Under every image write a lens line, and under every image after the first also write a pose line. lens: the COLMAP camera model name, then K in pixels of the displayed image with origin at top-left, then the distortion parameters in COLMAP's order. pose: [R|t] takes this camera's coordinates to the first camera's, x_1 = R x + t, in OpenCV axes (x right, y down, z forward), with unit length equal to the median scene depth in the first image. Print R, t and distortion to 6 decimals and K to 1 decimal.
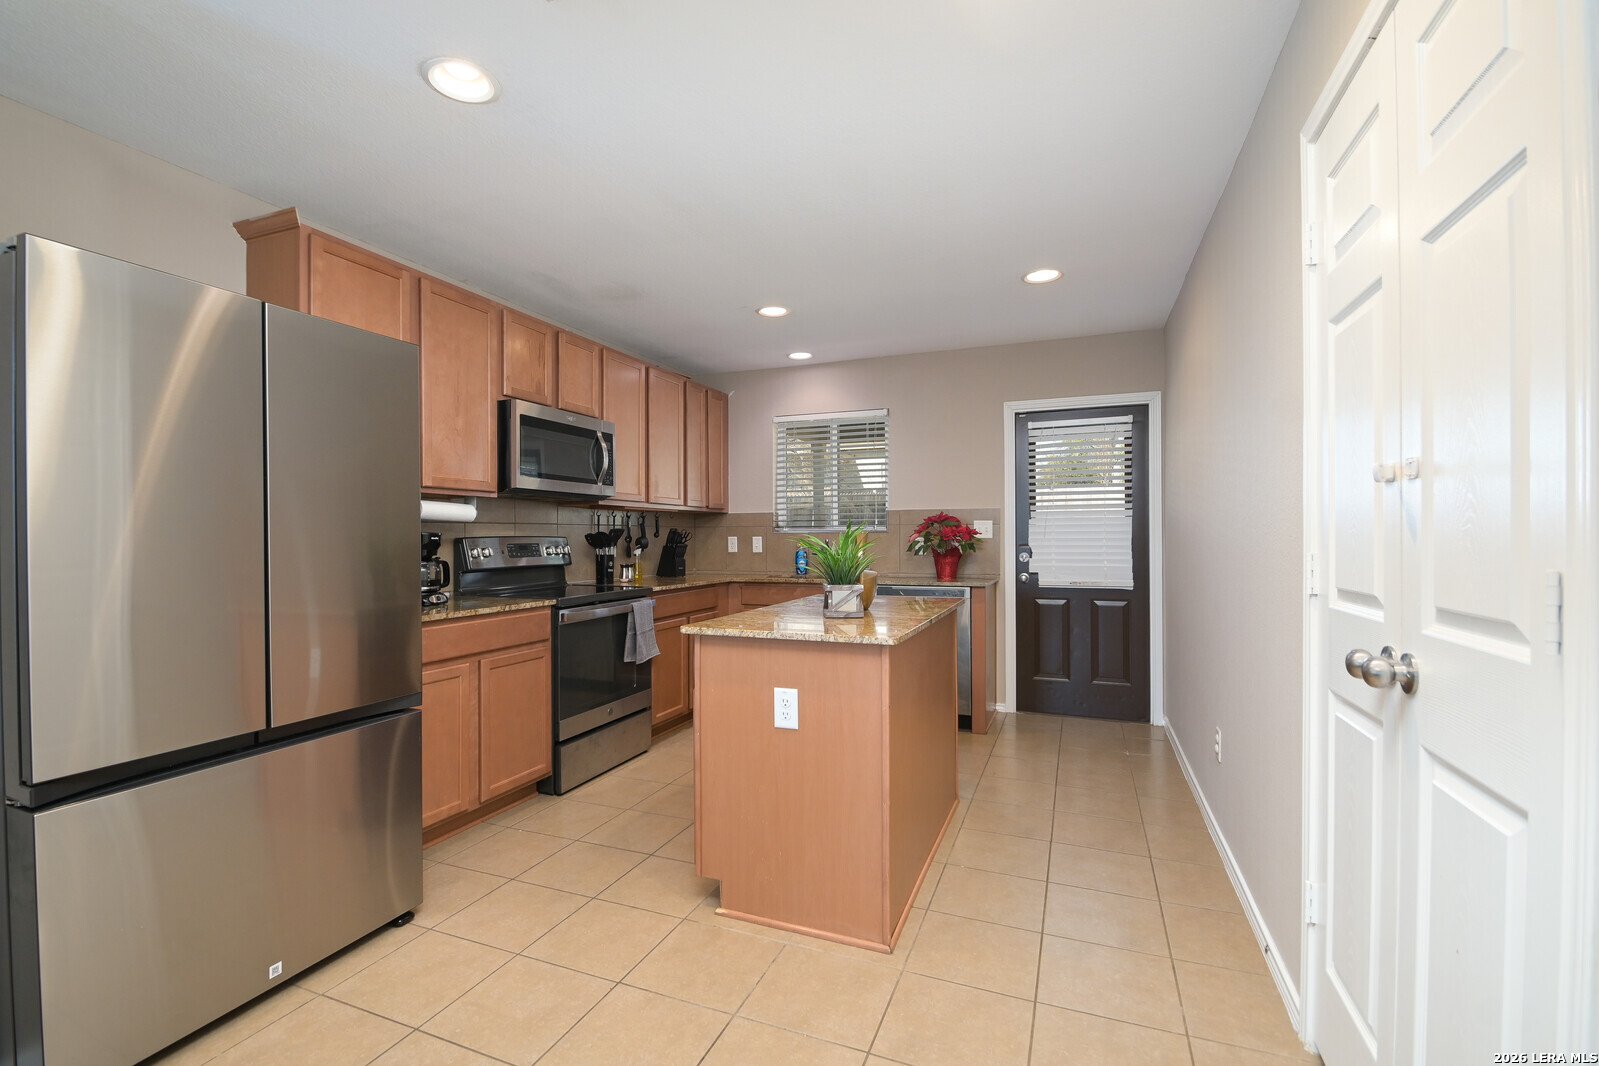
lens RADIAL K [[722.1, 0, 802.2], [0, 722.1, 538.7], [0, 0, 1]] dist [-0.000272, -0.000377]
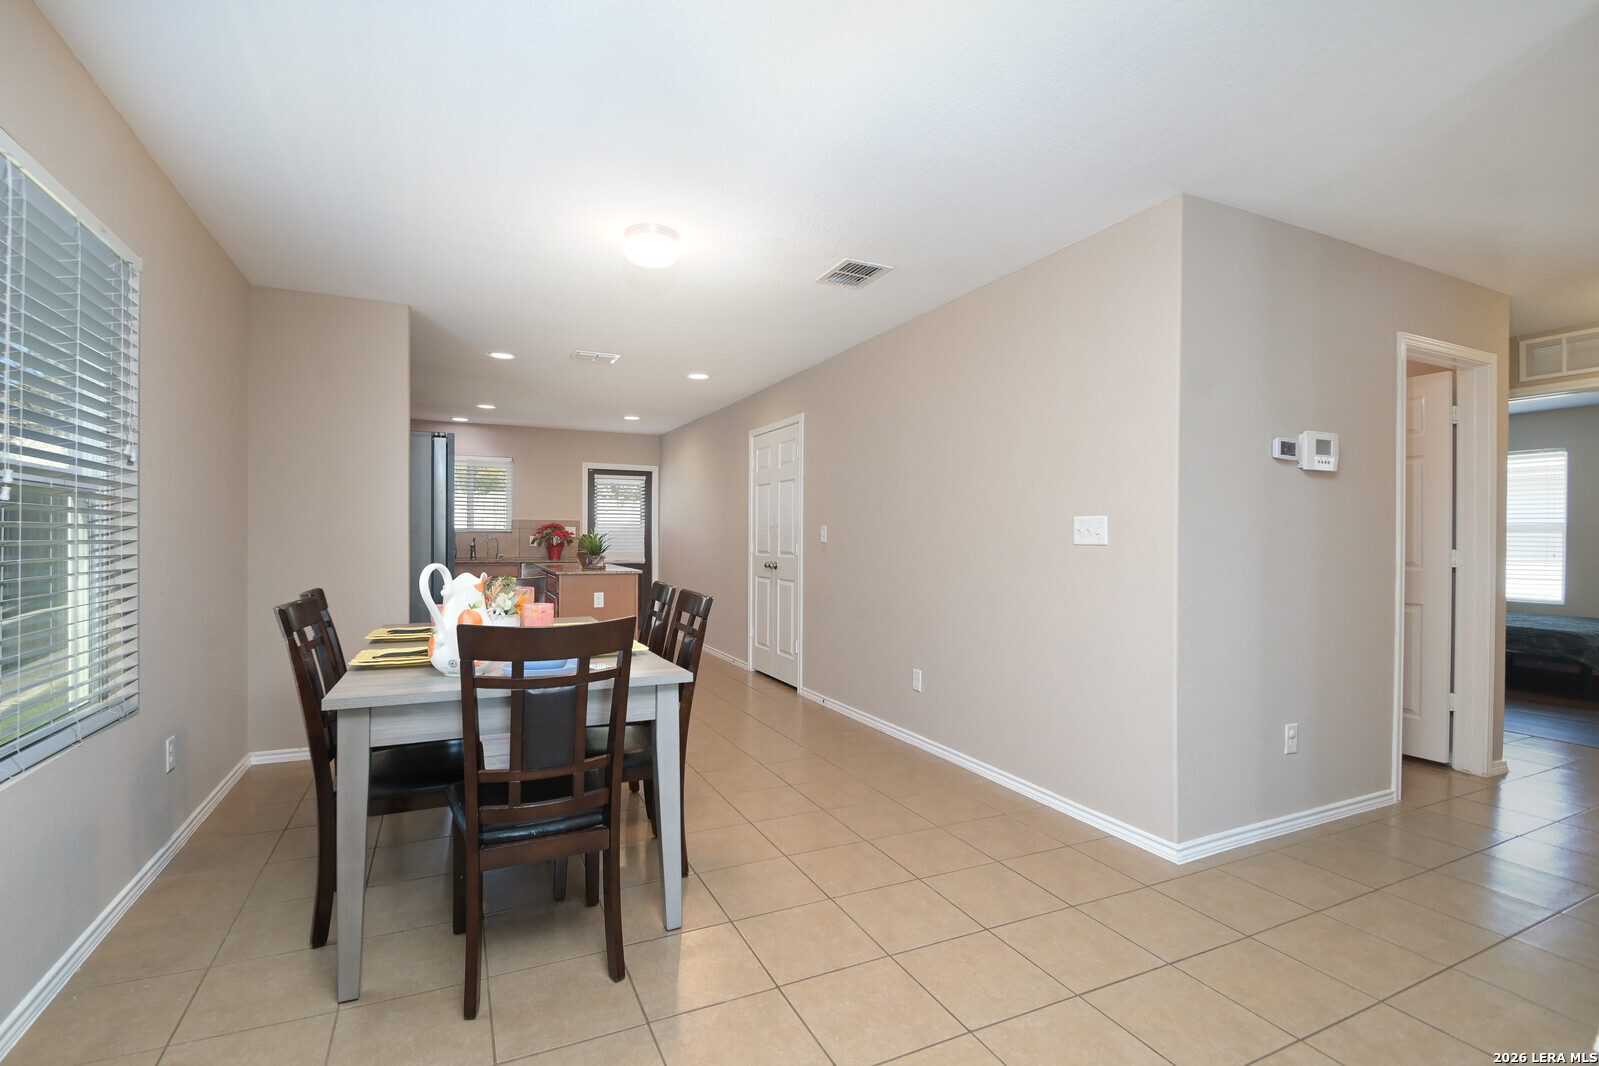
lens RADIAL K [[722.1, 0, 784.1], [0, 722.1, 534.2], [0, 0, 1]] dist [-0.000272, -0.000377]
pose [[0.686030, 0.010395, 0.727499, -0.856861], [-0.009017, 0.999943, -0.005785, -0.001462], [-0.727517, -0.002591, 0.686085, -0.769098]]
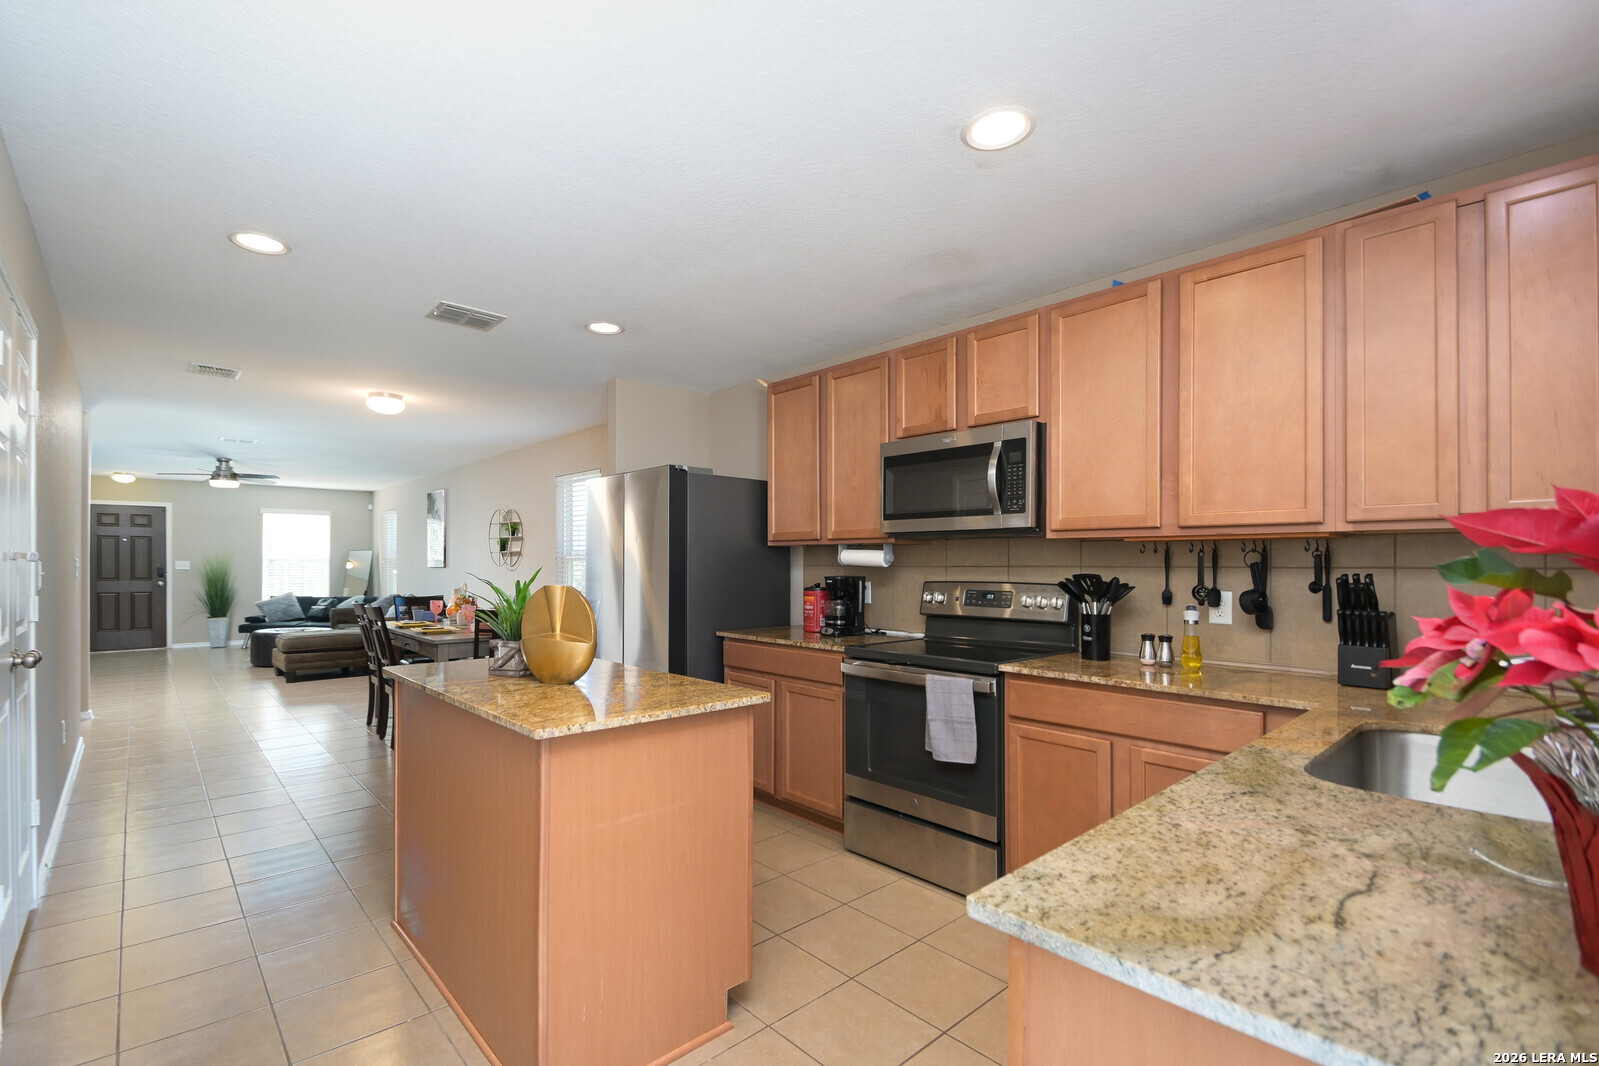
lens RADIAL K [[722.1, 0, 772.9], [0, 722.1, 562.9], [0, 0, 1]] dist [-0.000272, -0.000377]
pose [[-0.457457, -0.003303, -0.889226, 0.336347], [-0.008157, 0.999967, 0.000482, -0.016733], [0.889194, 0.007474, -0.457469, 0.801090]]
